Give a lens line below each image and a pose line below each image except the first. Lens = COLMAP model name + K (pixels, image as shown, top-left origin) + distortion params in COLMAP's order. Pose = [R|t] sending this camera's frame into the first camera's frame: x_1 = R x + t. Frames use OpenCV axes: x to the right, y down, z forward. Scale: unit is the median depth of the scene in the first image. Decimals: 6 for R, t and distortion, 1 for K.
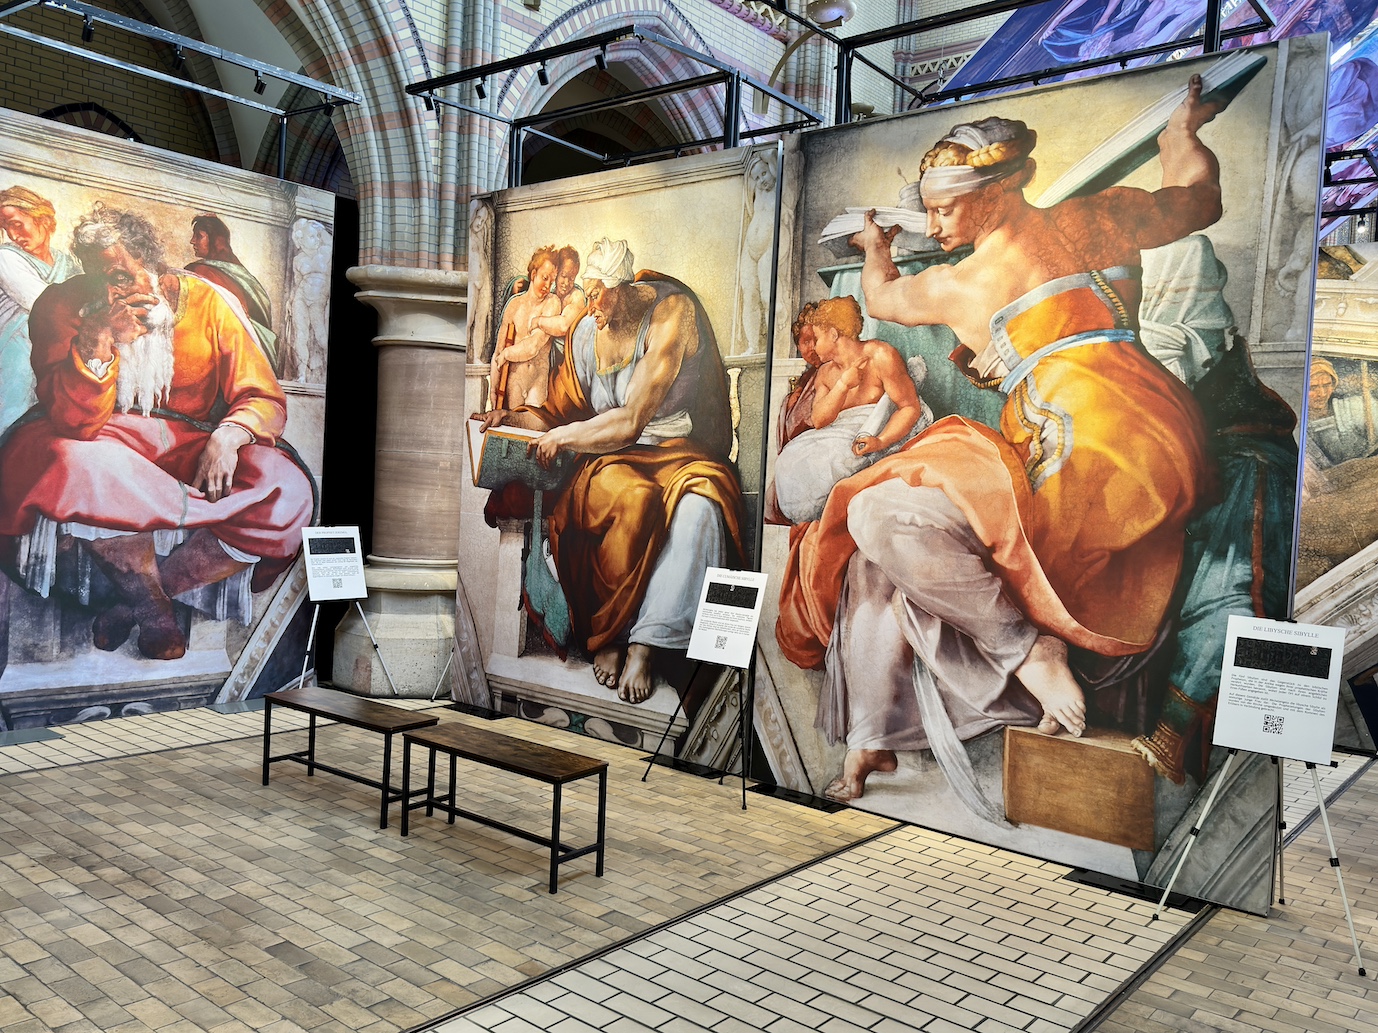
lens RADIAL K [[1115.3, 0, 694.0], [0, 1115.3, 519.8], [0, 0, 1]] dist [0.077117, -0.101912]
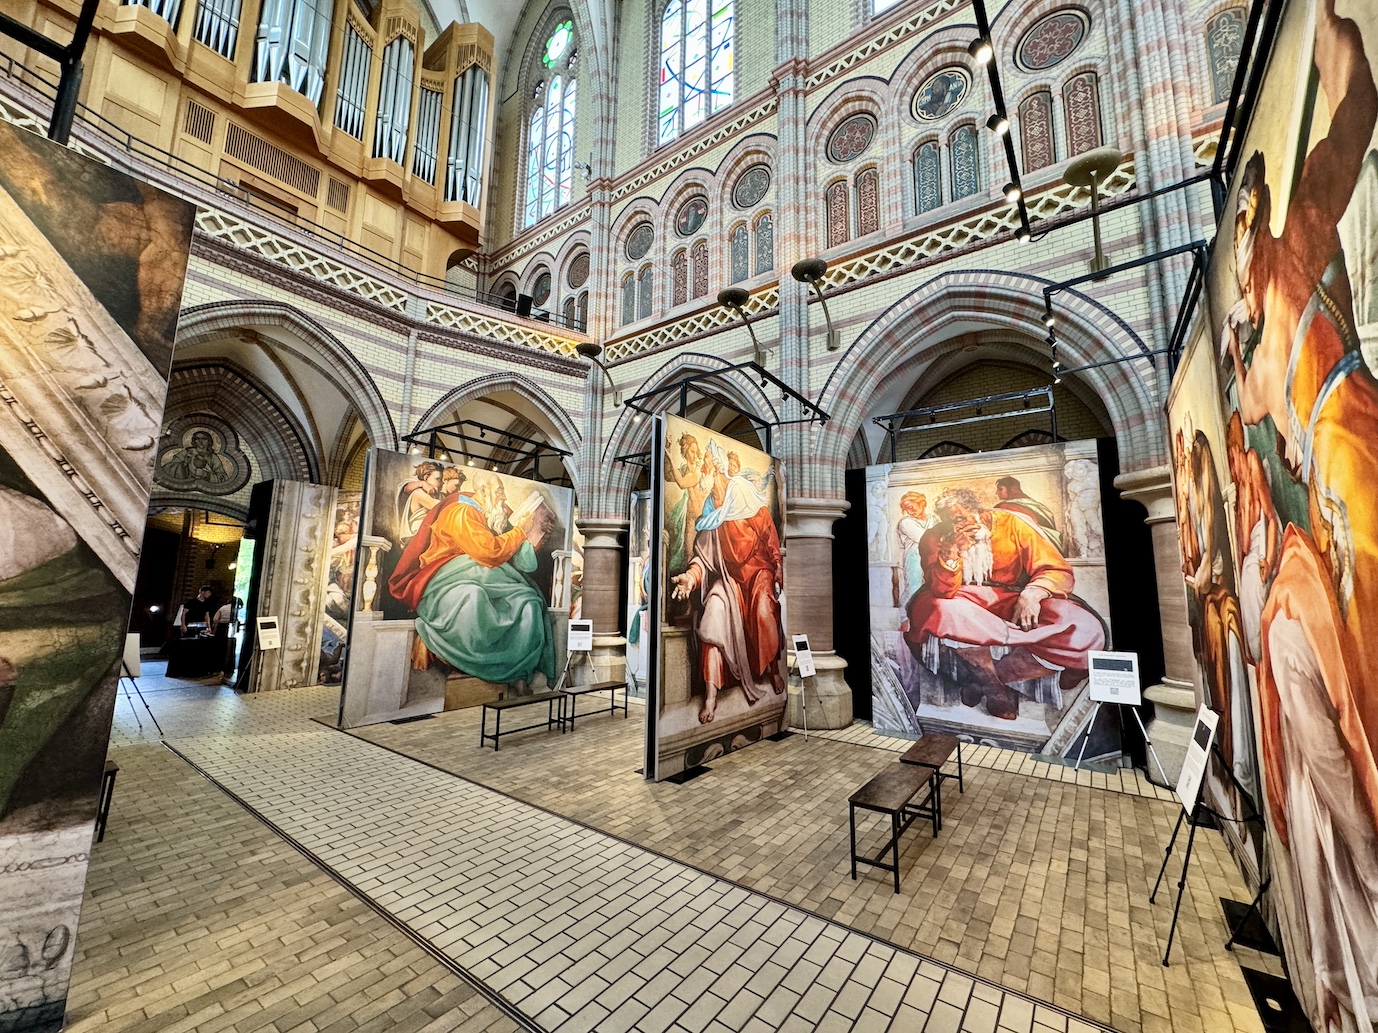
lens RADIAL K [[545.7, 0, 687.2], [0, 545.7, 515.8], [0, 0, 1]] dist [-0.000962, 0.000345]
pose [[0.053715, -0.184702, -0.981326, 0.471908], [-0.052979, 0.980833, -0.187509, -0.006273], [0.997150, 0.062062, 0.042900, 0.474155]]
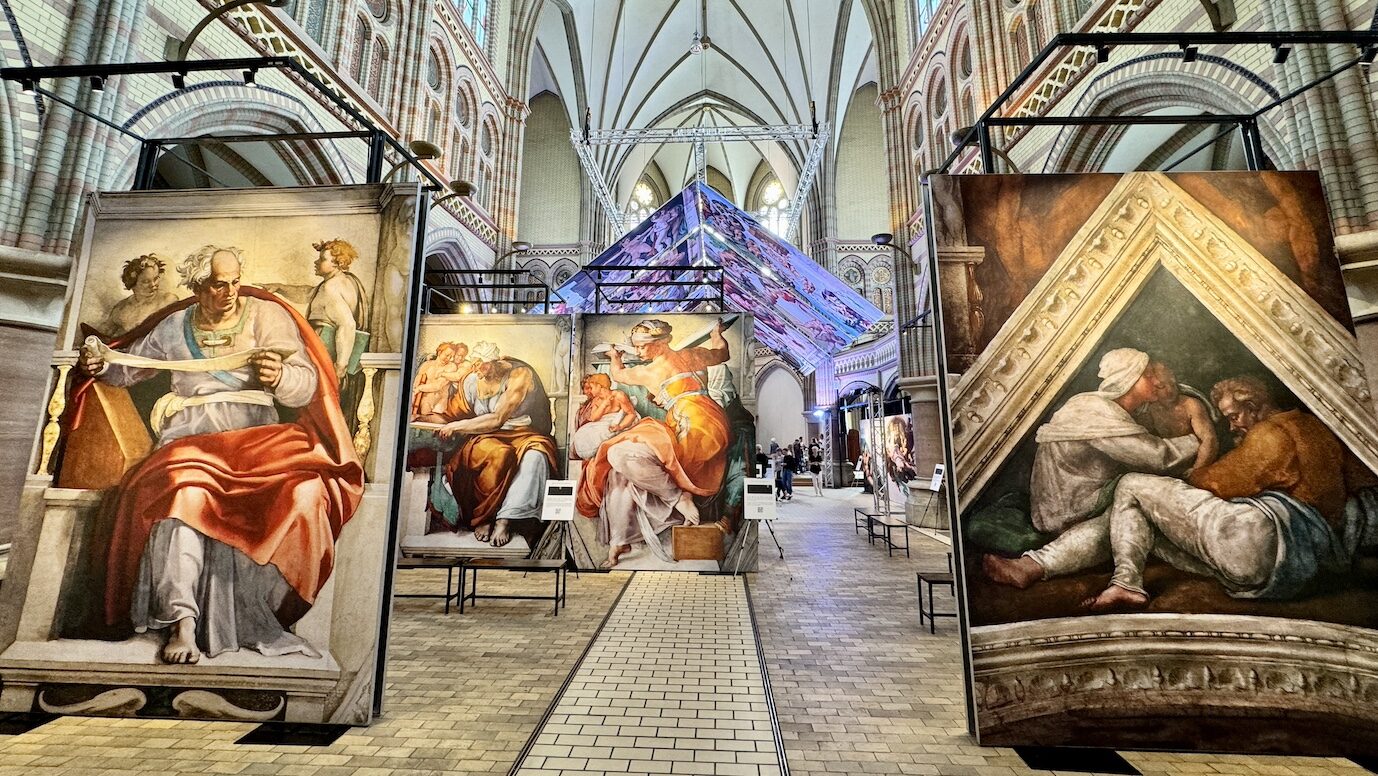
lens RADIAL K [[546.6, 0, 691.8], [0, 546.6, 340.2], [0, 0, 1]] dist [0.001725, 0.000238]
pose [[0.795441, 0.063946, 0.602648, -0.442321], [0.056791, 0.982177, -0.179176, -0.024382], [-0.603364, 0.176749, 0.777632, -0.160508]]
